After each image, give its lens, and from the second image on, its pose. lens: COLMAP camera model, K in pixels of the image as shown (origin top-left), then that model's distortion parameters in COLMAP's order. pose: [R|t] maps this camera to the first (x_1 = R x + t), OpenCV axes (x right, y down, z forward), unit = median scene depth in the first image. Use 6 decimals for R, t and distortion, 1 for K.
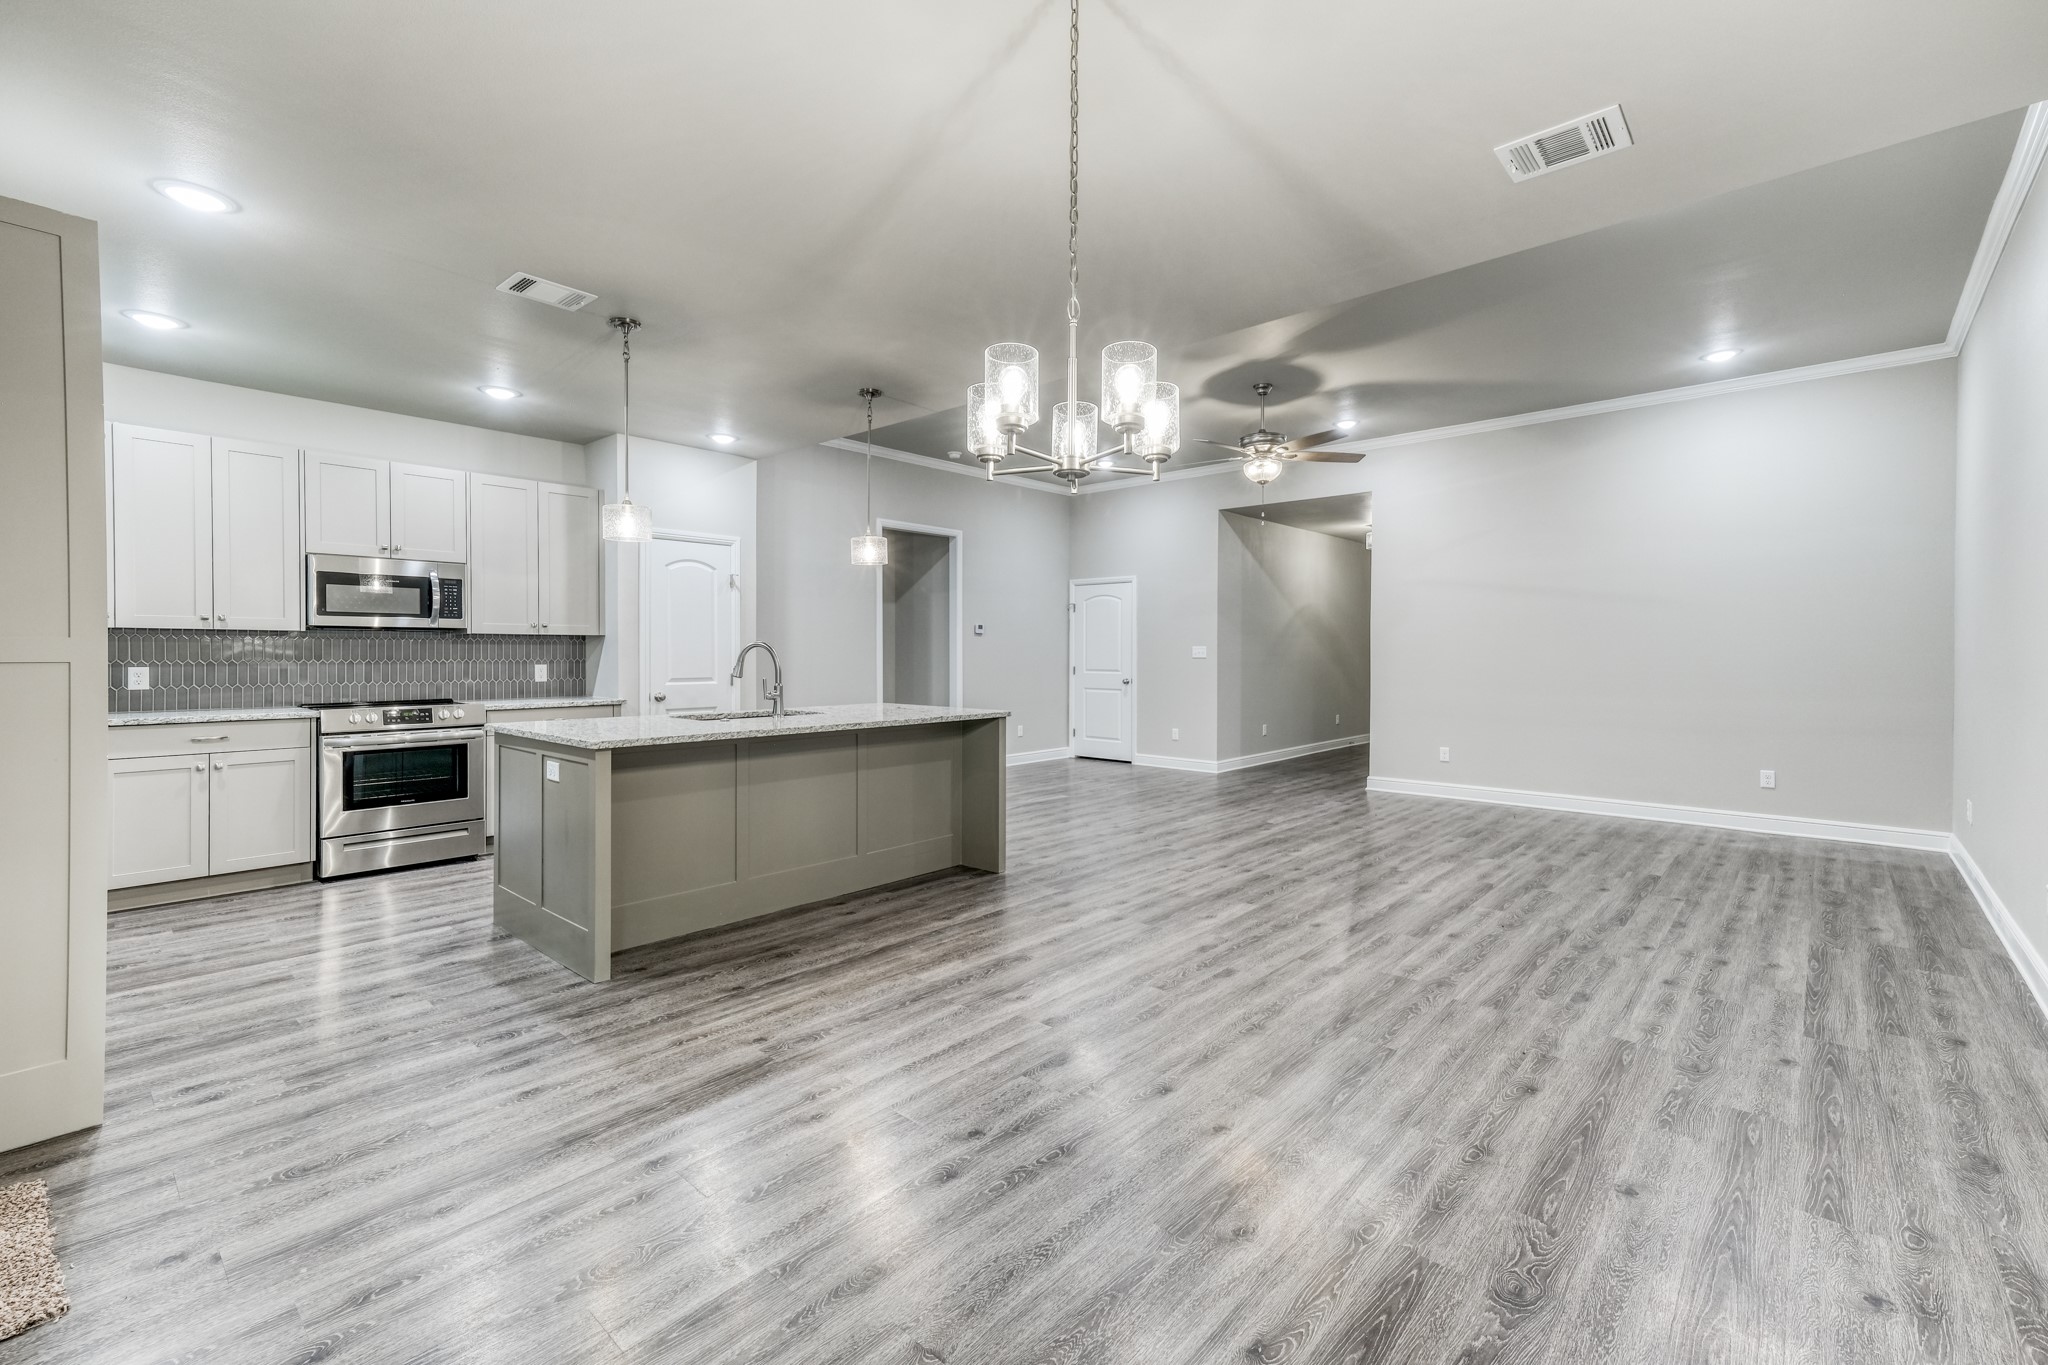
lens RADIAL K [[860.9, 0, 1004.4], [0, 860.9, 655.3], [0, 0, 1]] dist [0.017167, 0.002944]
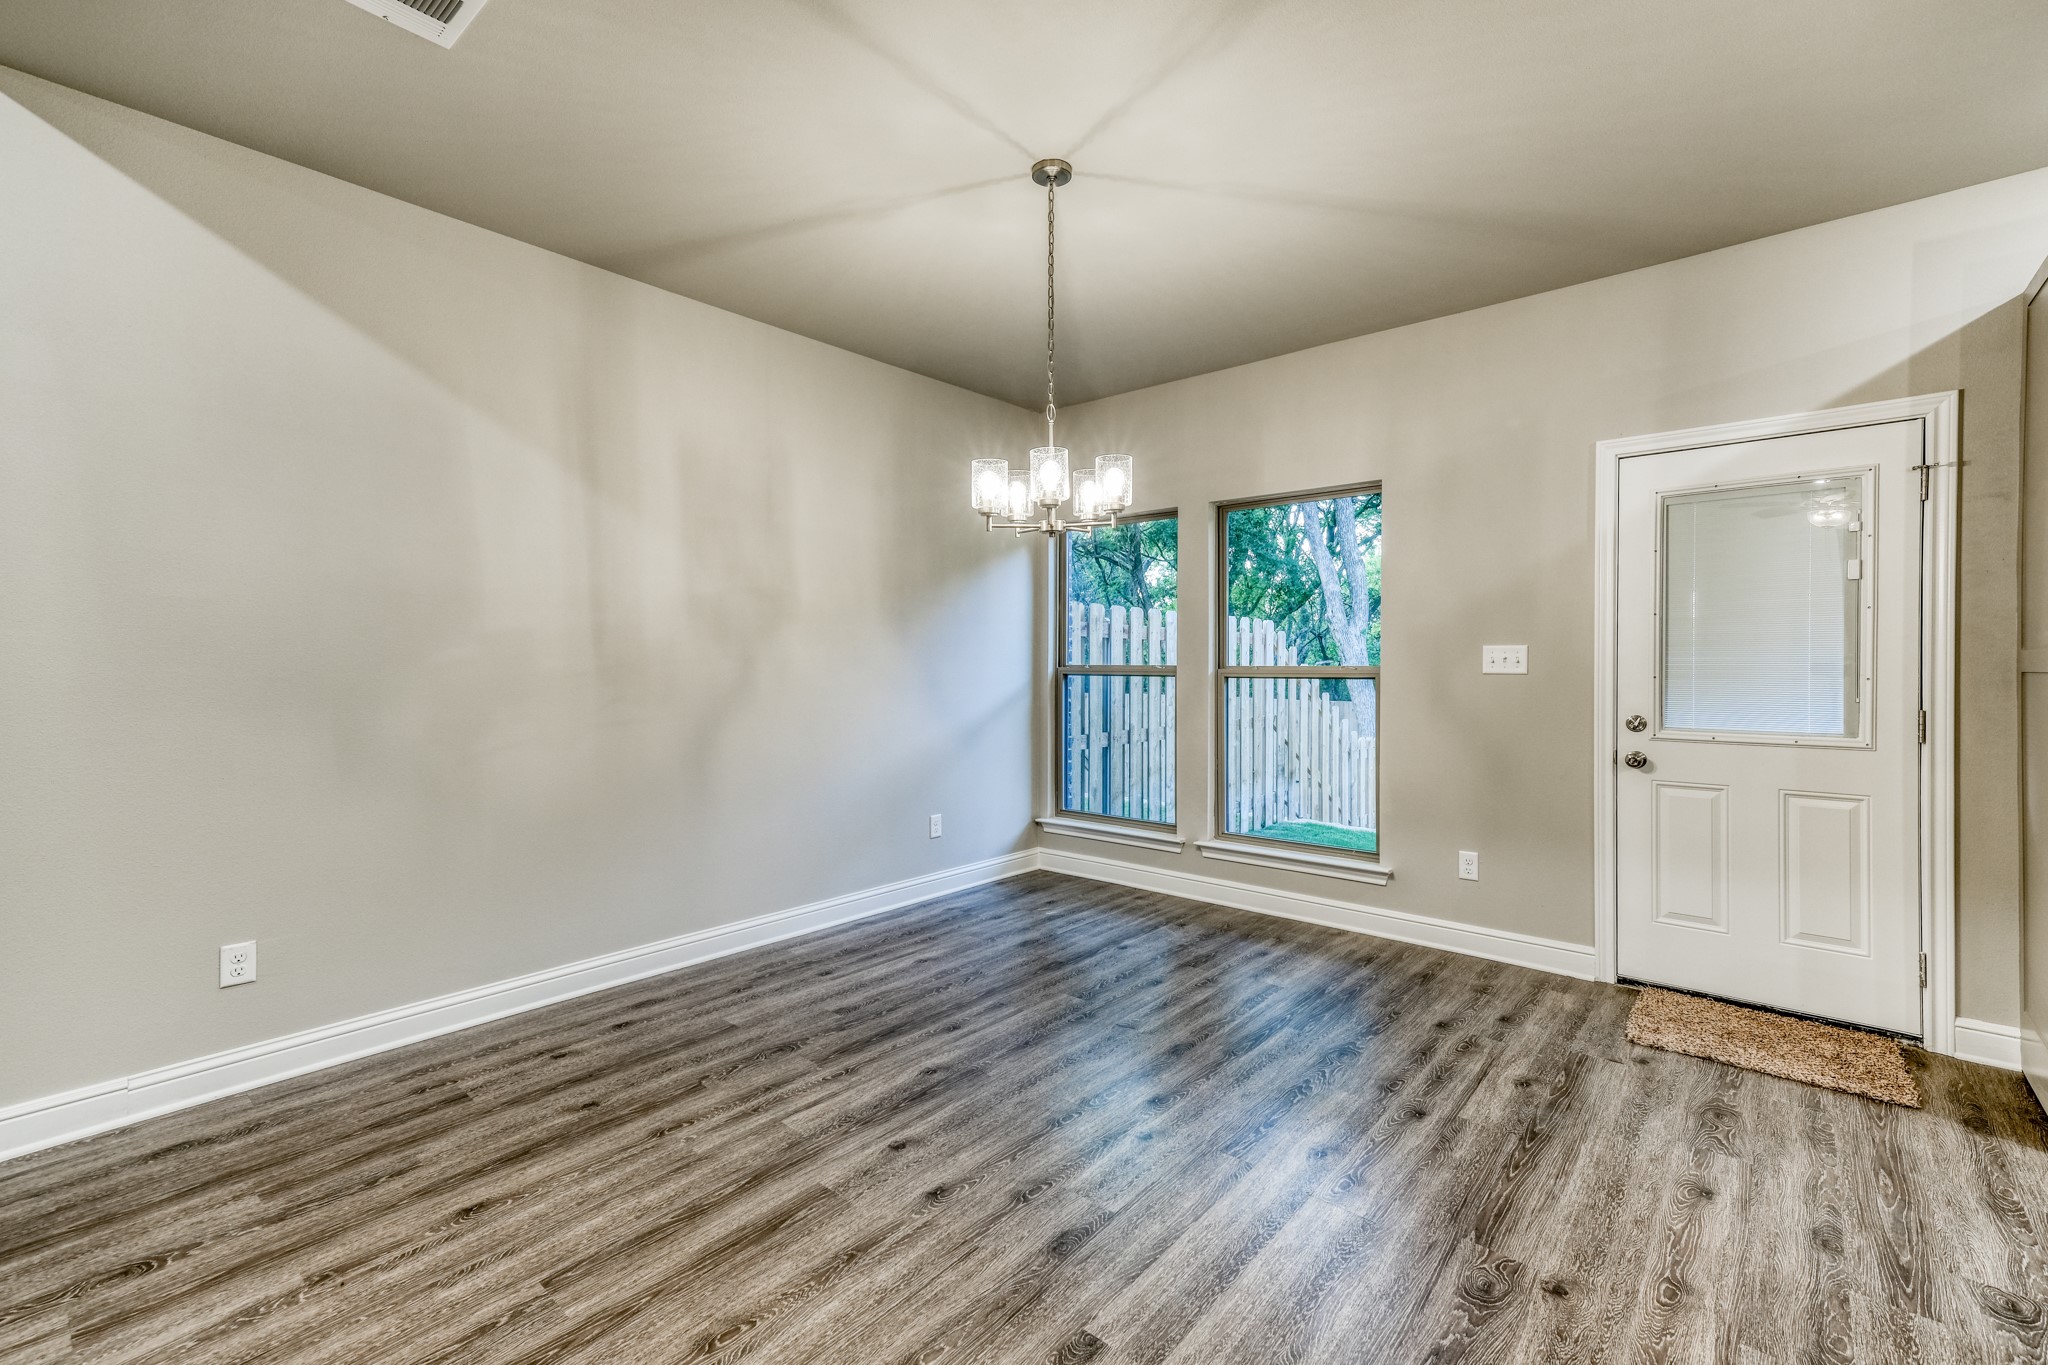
lens RADIAL K [[860.9, 0, 1040.4], [0, 860.9, 662.0], [0, 0, 1]] dist [0.017167, 0.002944]
pose [[-0.998509, -0.005048, -0.054359, 0.065069], [-0.005295, 0.999976, 0.004405, -0.001599], [0.054336, 0.004686, -0.998512, 0.880103]]
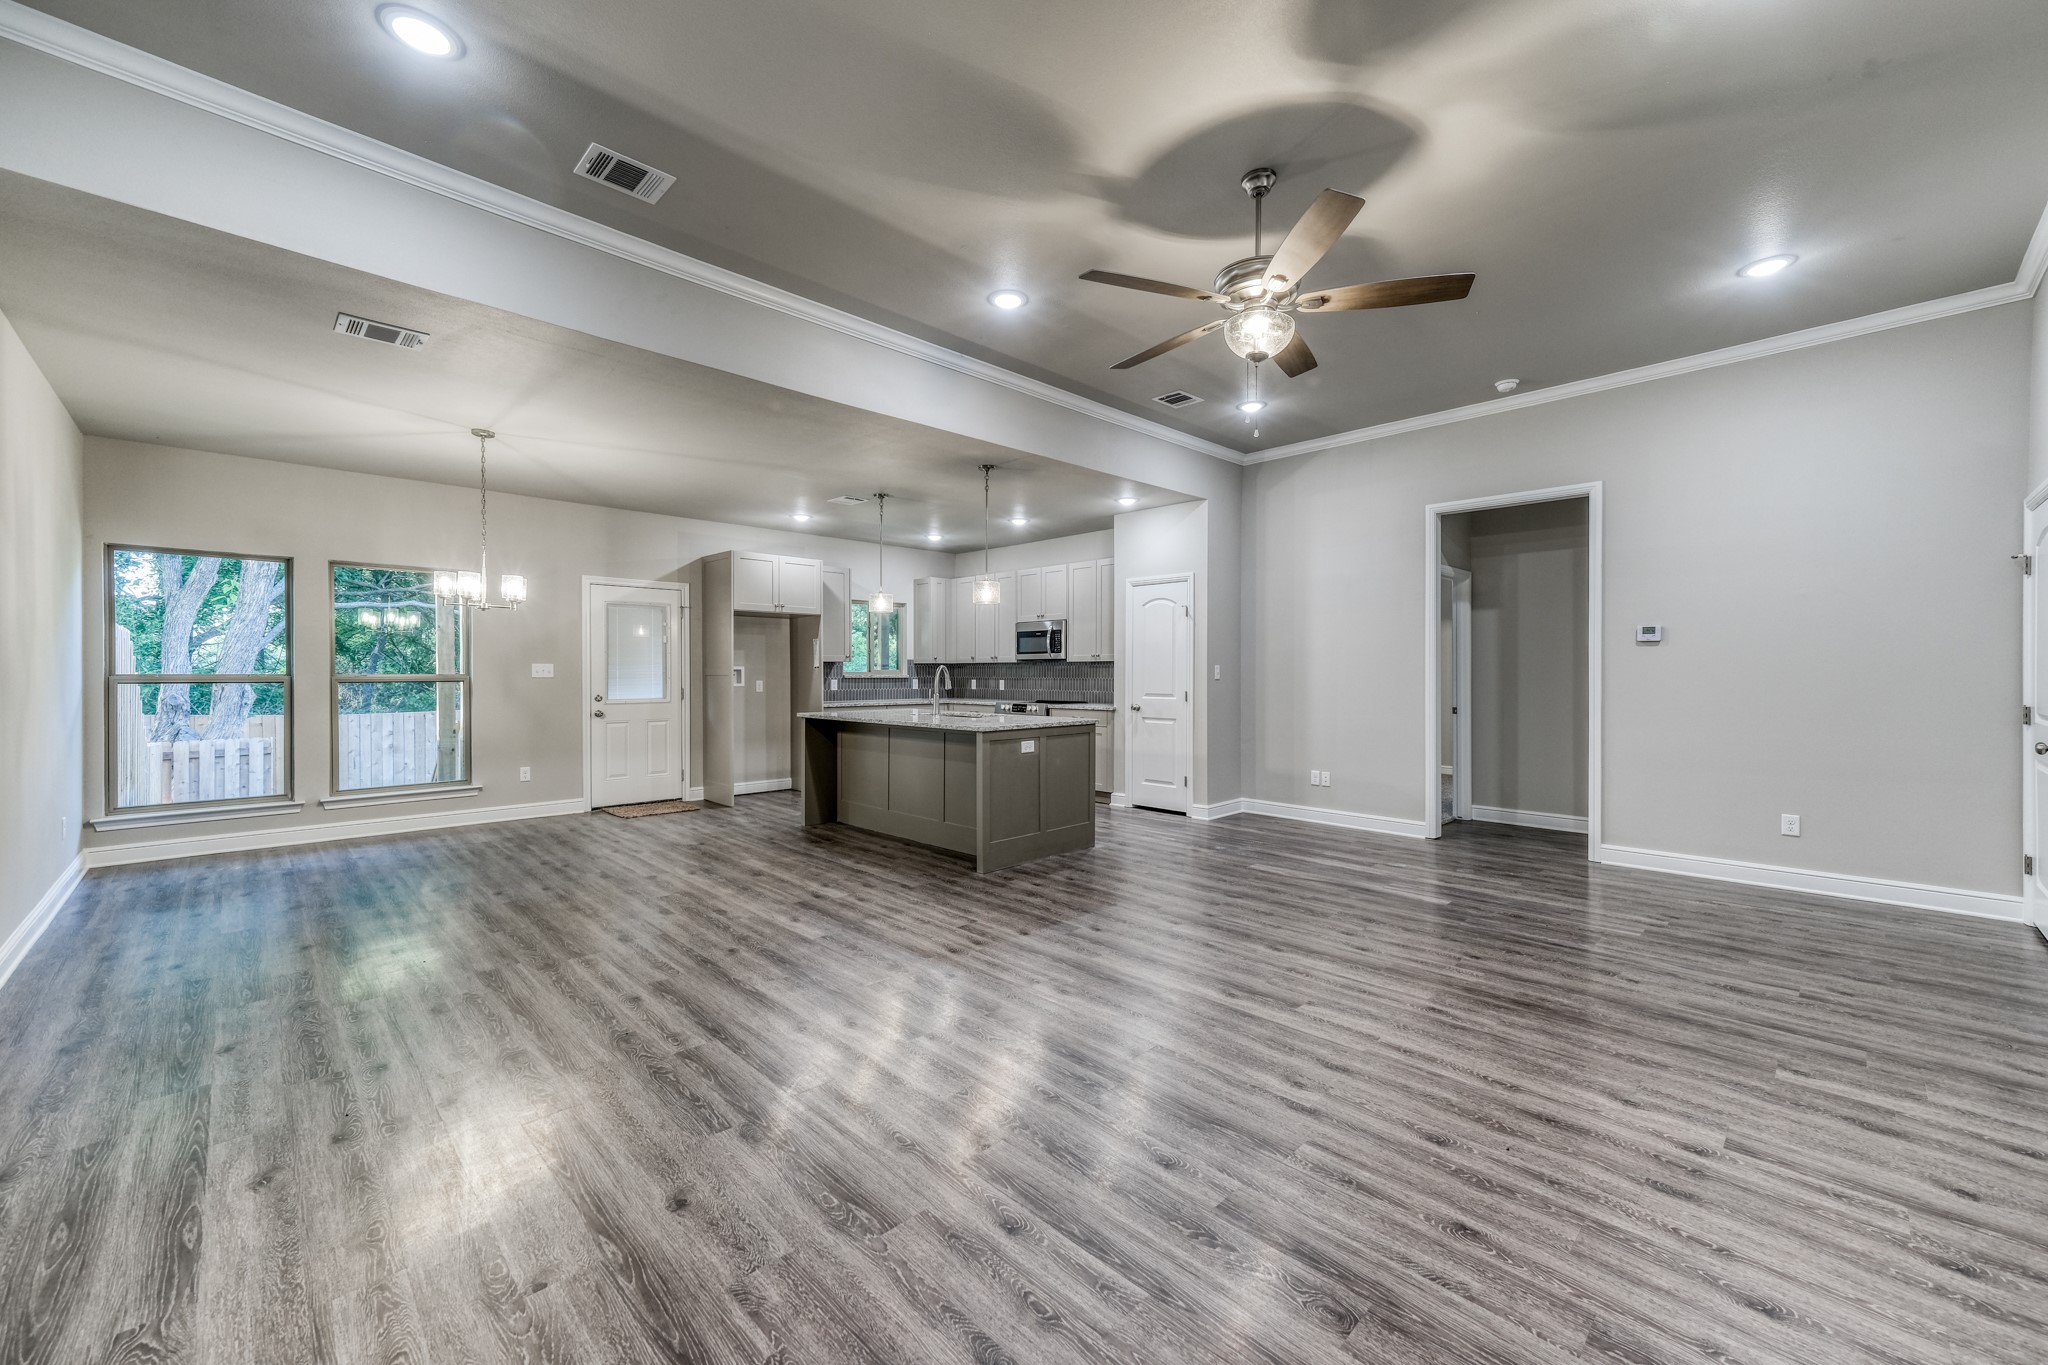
lens RADIAL K [[791.1, 0, 1033.7], [0, 791.1, 695.2], [0, 0, 1]] dist [0.010666, 0.003382]
pose [[-0.027830, 0.028675, -0.999201, 0.969103], [-0.004755, 0.999573, 0.028818, -0.004761], [0.999601, 0.005553, -0.027681, 1.061826]]
